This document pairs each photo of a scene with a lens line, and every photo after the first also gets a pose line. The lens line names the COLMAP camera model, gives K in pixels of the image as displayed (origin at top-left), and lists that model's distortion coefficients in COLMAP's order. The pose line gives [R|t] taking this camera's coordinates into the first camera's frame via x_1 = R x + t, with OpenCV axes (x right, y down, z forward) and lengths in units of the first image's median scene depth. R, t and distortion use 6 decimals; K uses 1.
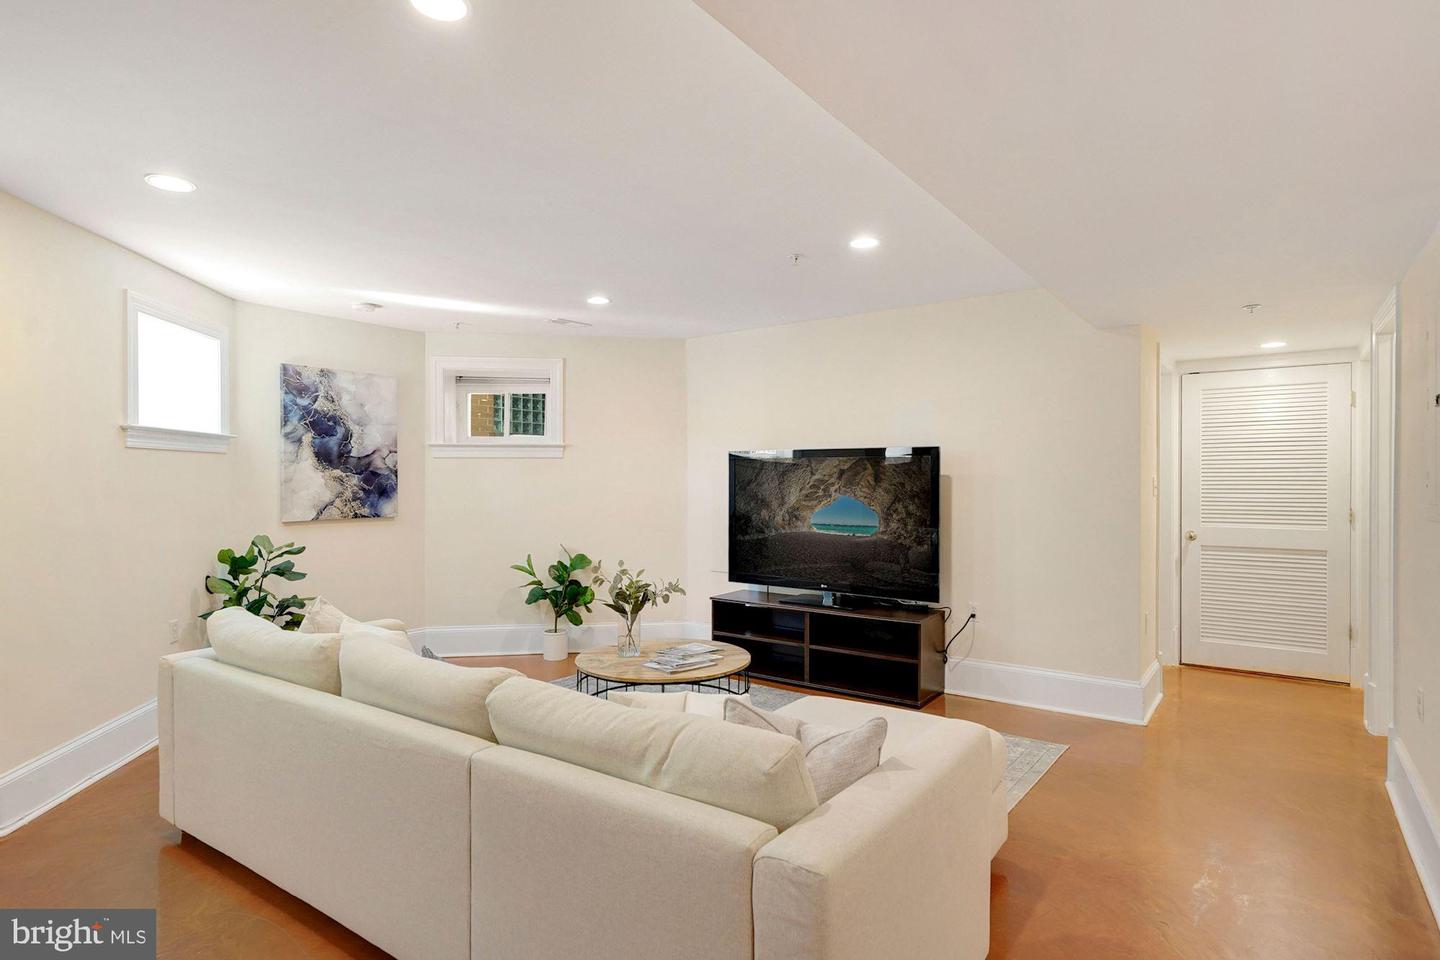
lens RADIAL K [[774.0, 0, 714.8], [0, 774.0, 483.8], [0, 0, 1]] dist [0.026431, 0.001651]
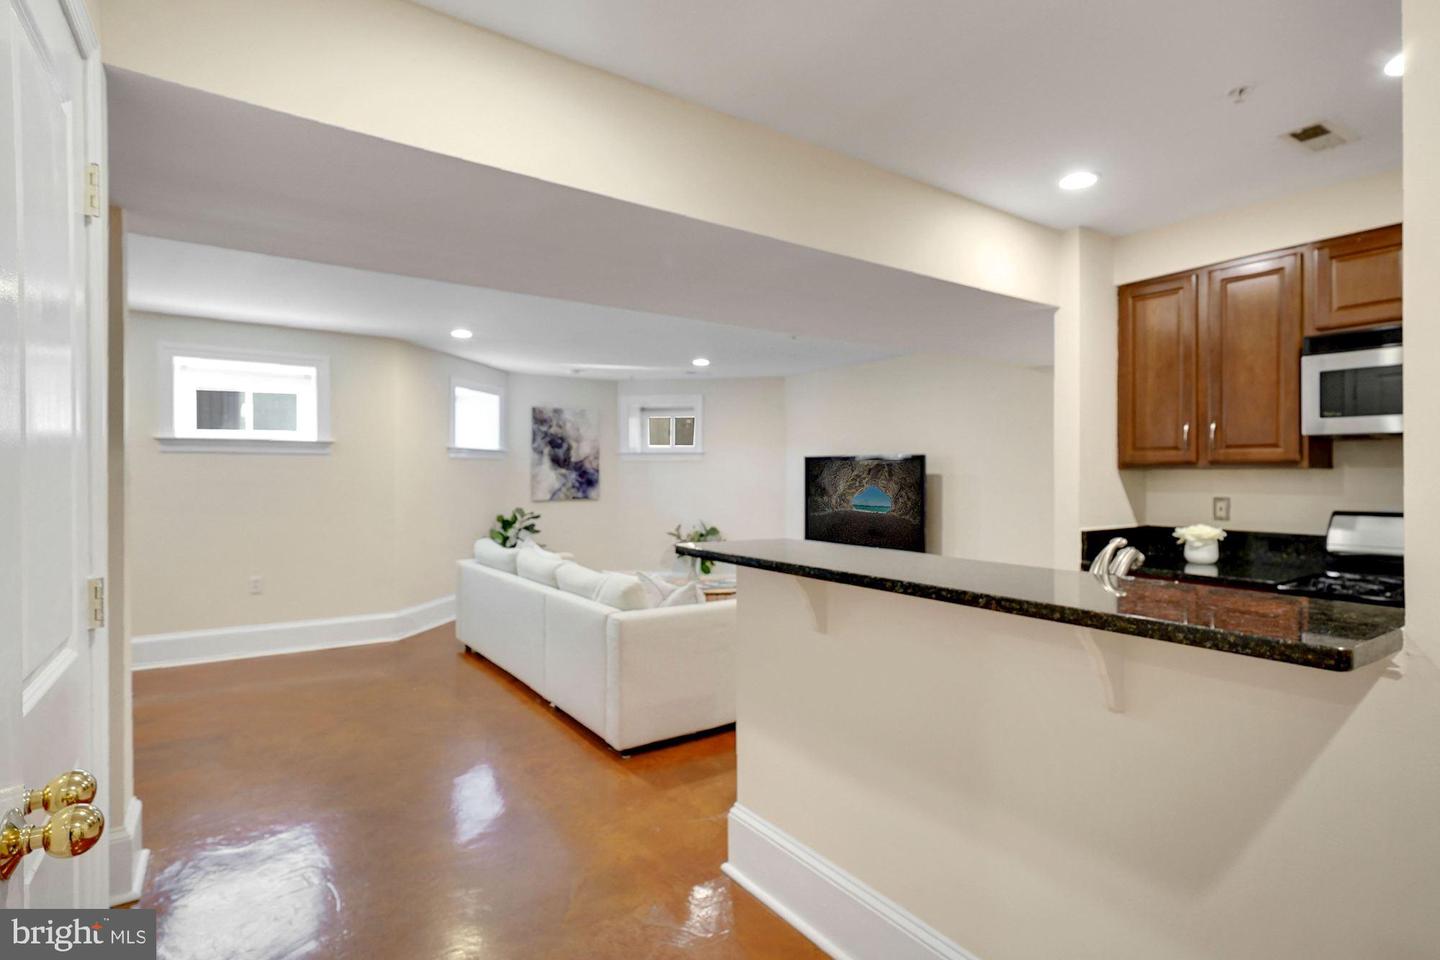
lens RADIAL K [[697.2, 0, 724.9], [0, 697.2, 473.6], [0, 0, 1]] dist [-0.000513, 0.000333]
pose [[0.949861, -0.002836, -0.312658, 0.301688], [0.000550, 0.999972, -0.007400, 0.002113], [0.312671, 0.006857, 0.949837, -0.292148]]
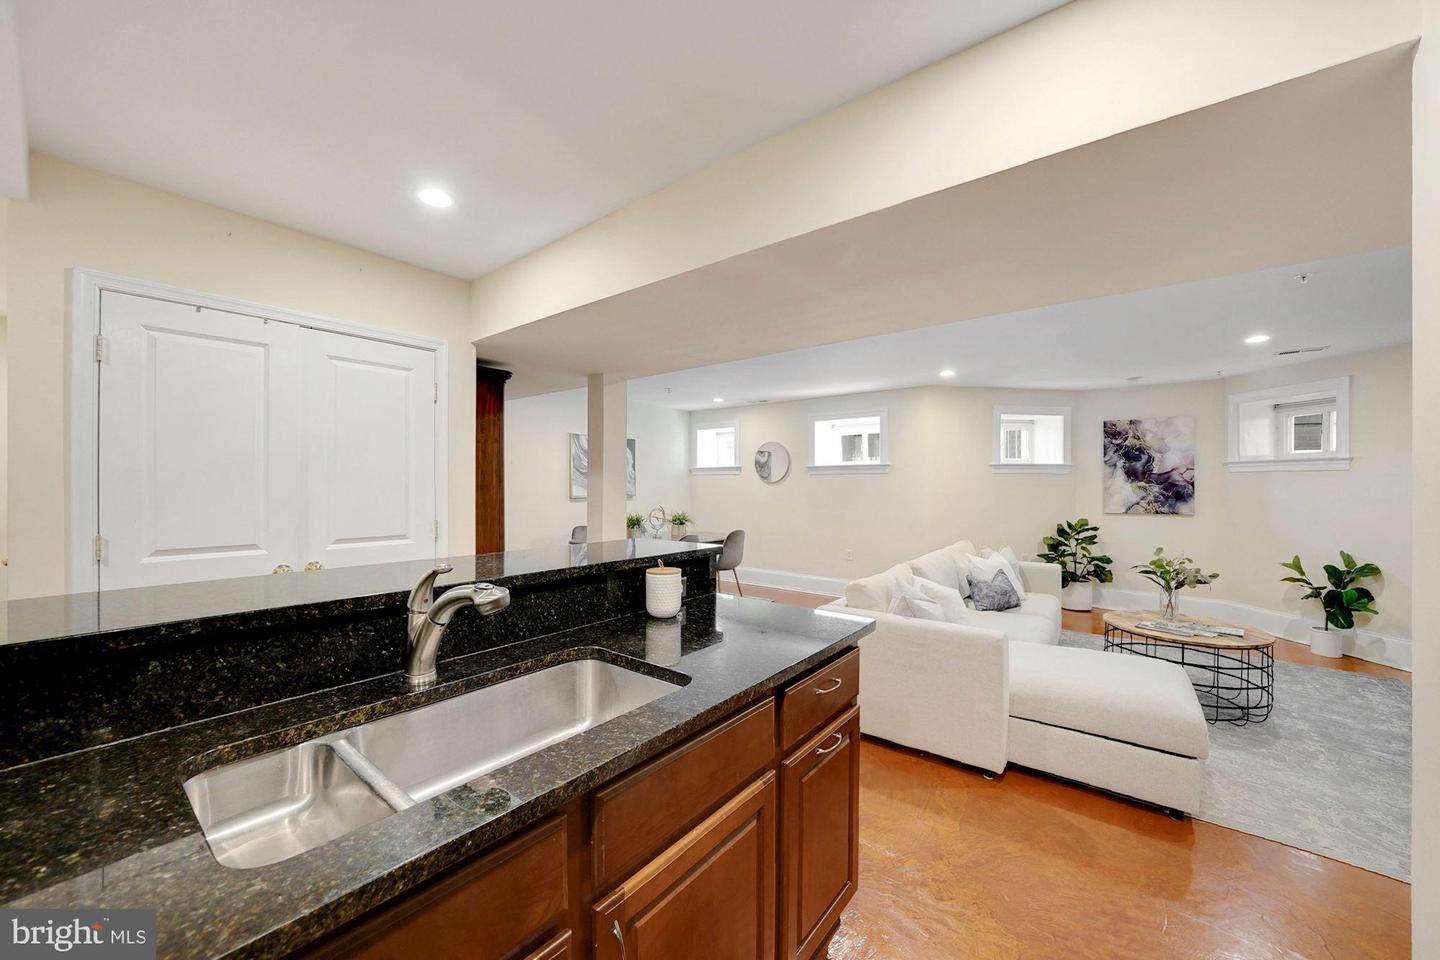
lens RADIAL K [[530.4, 0, 736.1], [0, 530.4, 485.4], [0, 0, 1]] dist [-0.025604, 0.001505]
pose [[0.003315, -0.003483, -0.999988, 0.574412], [-0.009762, 0.999946, -0.003515, 0.000379], [0.999947, 0.009774, 0.003281, 0.178047]]
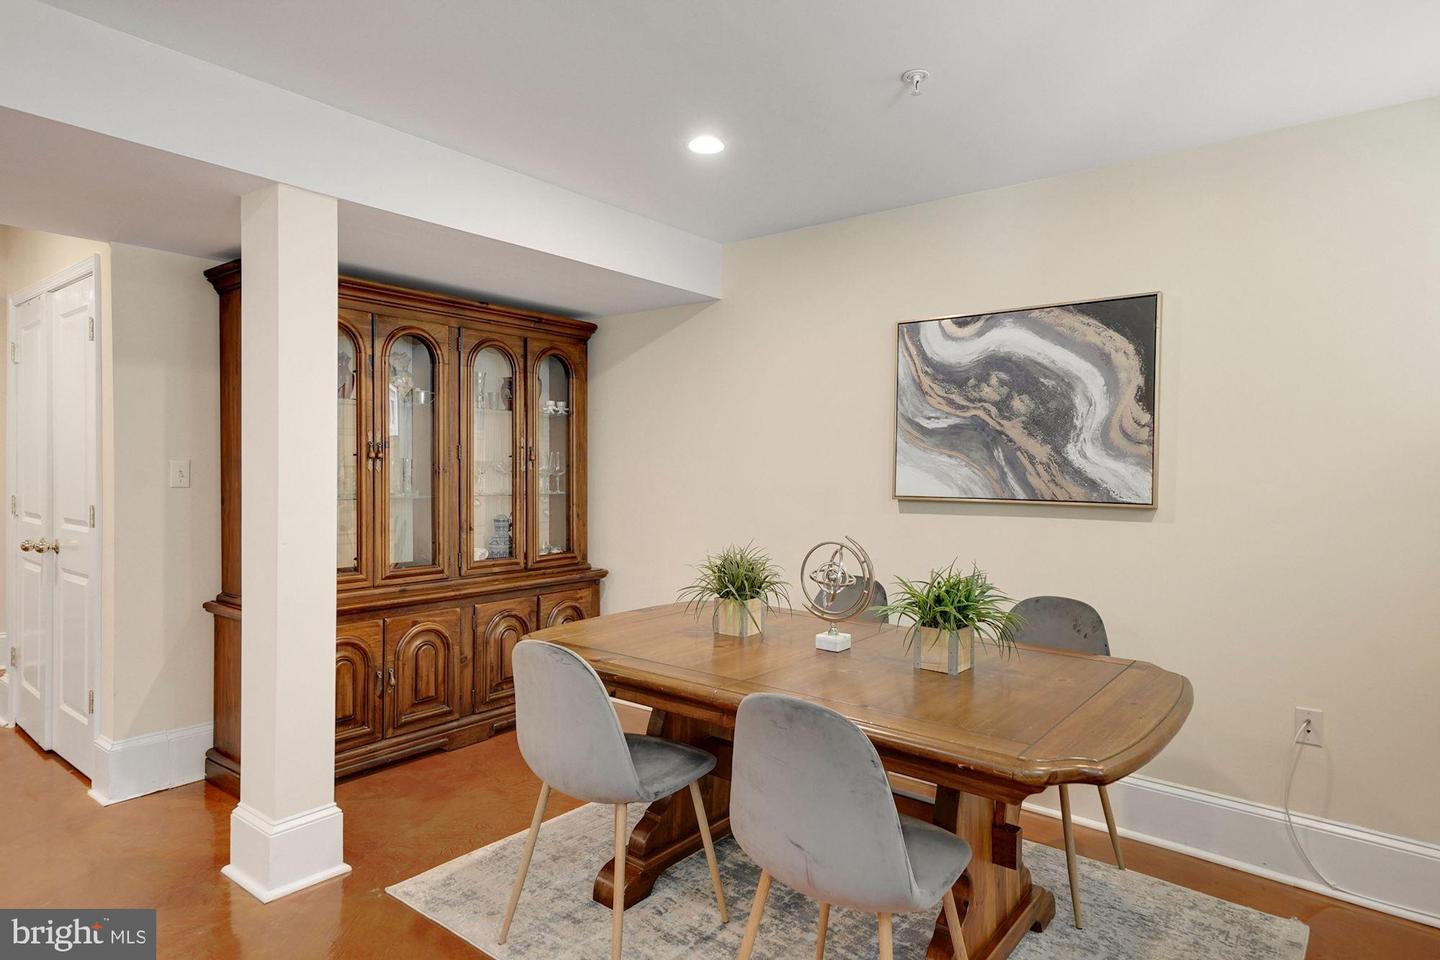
lens RADIAL K [[837.9, 0, 723.1], [0, 837.9, 485.0], [0, 0, 1]] dist [0.036867, 0.007372]
pose [[-0.999452, -0.013983, 0.030013, -0.486262], [-0.013172, 0.999547, 0.027060, -0.001451], [-0.030378, 0.026650, -0.999183, 0.503341]]
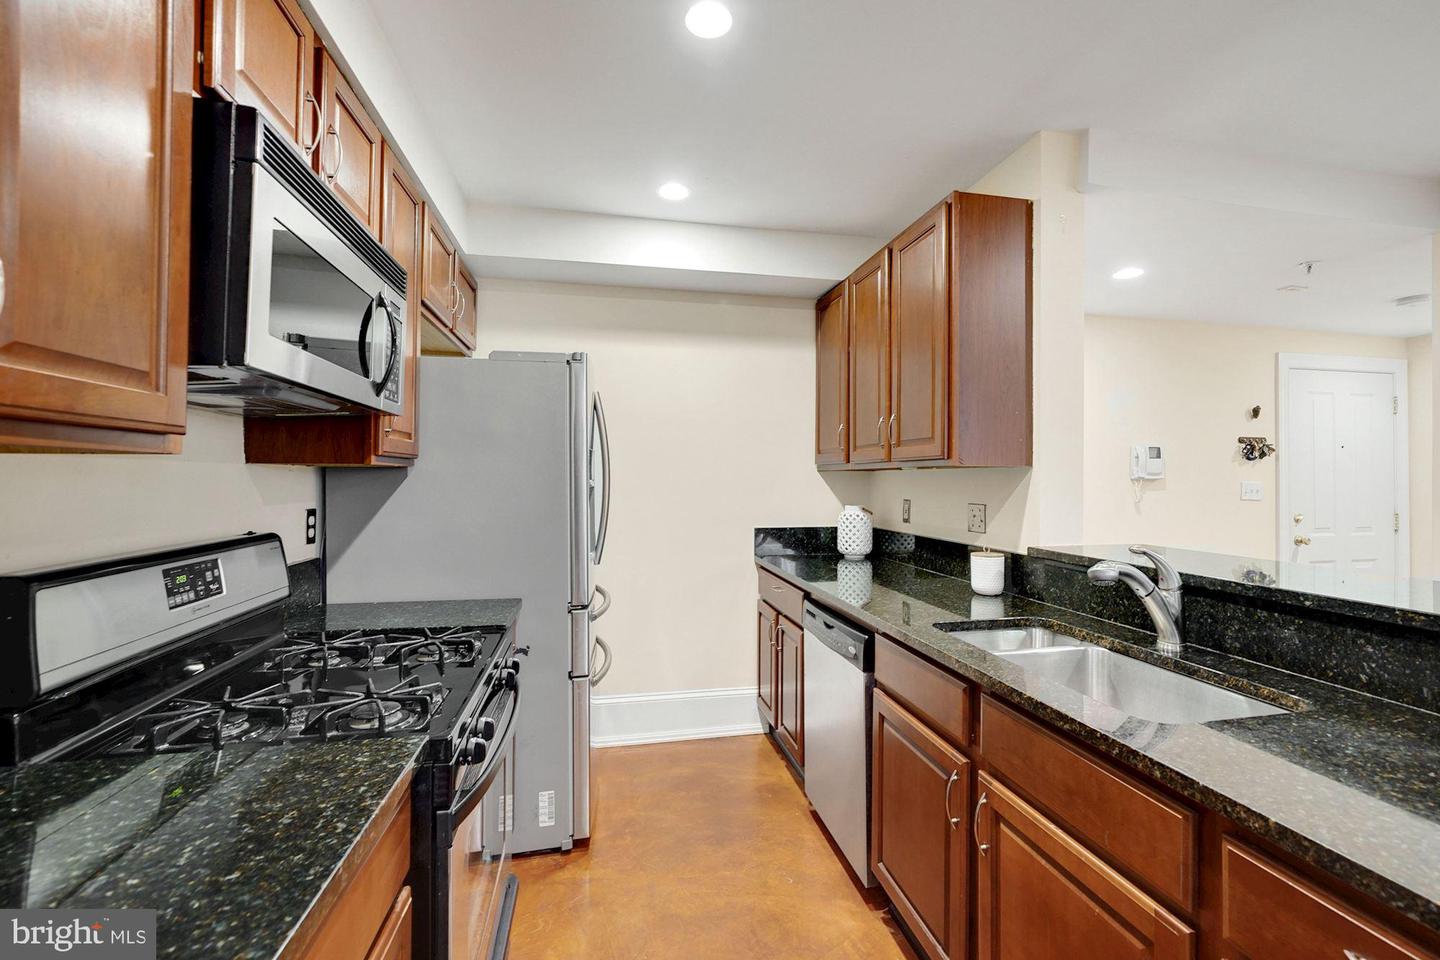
lens RADIAL K [[621.9, 0, 726.9], [0, 621.9, 461.6], [0, 0, 1]] dist [-0.013721, -0.000525]
pose [[-0.747315, 0.008067, 0.664421, 0.335779], [-0.005970, 0.999804, -0.018853, -0.001405], [-0.664443, -0.018056, -0.747120, 0.399795]]
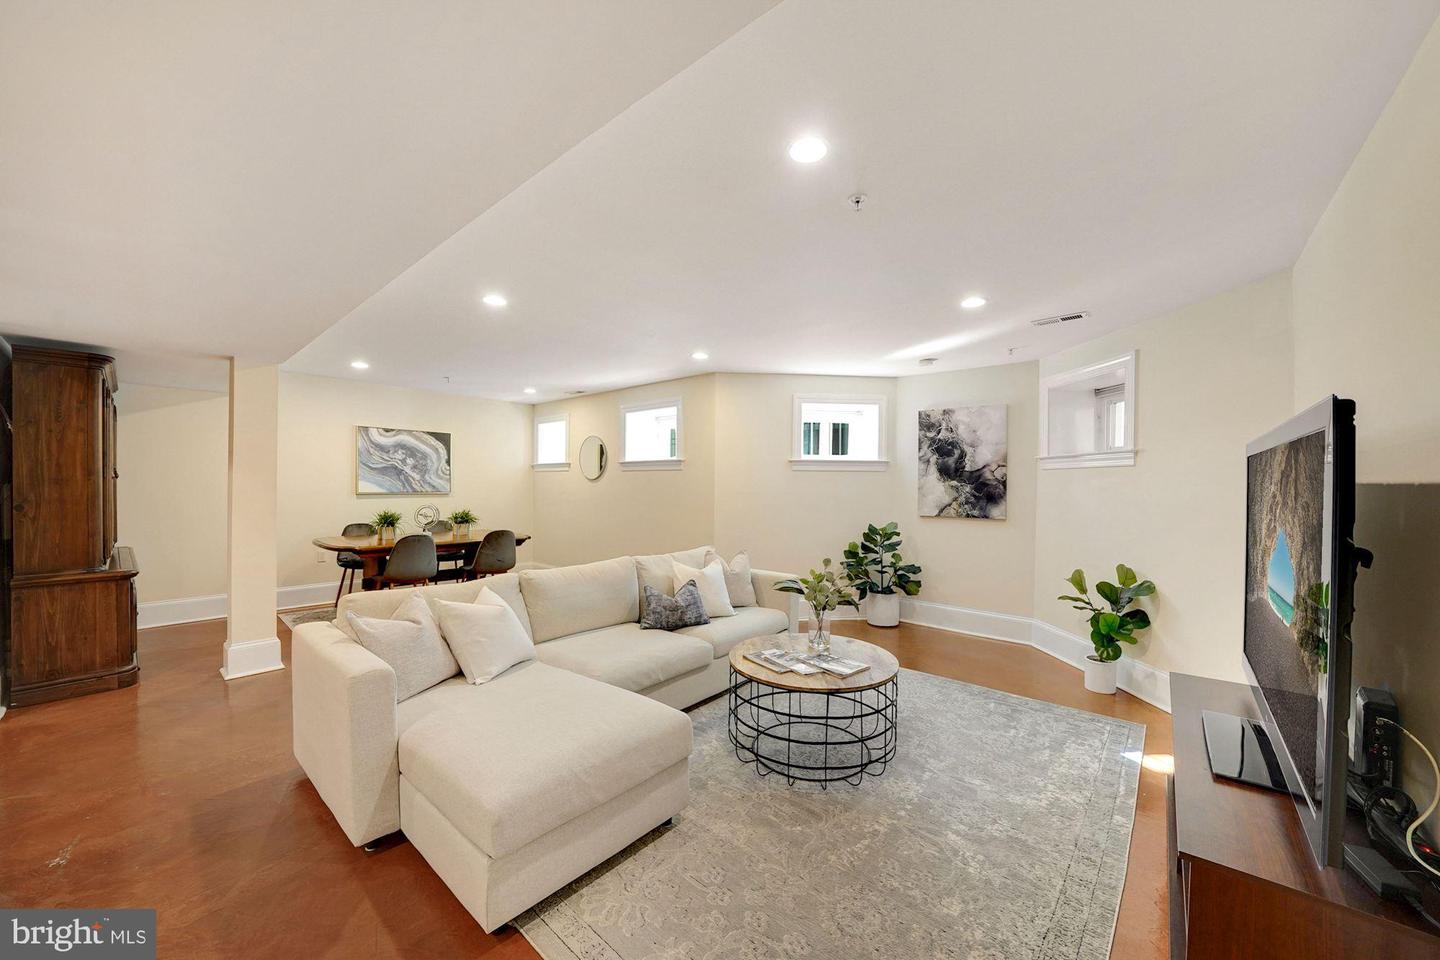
lens RADIAL K [[530.4, 0, 738.2], [0, 530.4, 491.1], [0, 0, 1]] dist [-0.025604, 0.001505]
pose [[-0.042270, 0.009297, -0.999063, 0.465425], [-0.016125, 0.999820, 0.009987, -0.003219], [0.998976, 0.016532, -0.042112, 0.666408]]
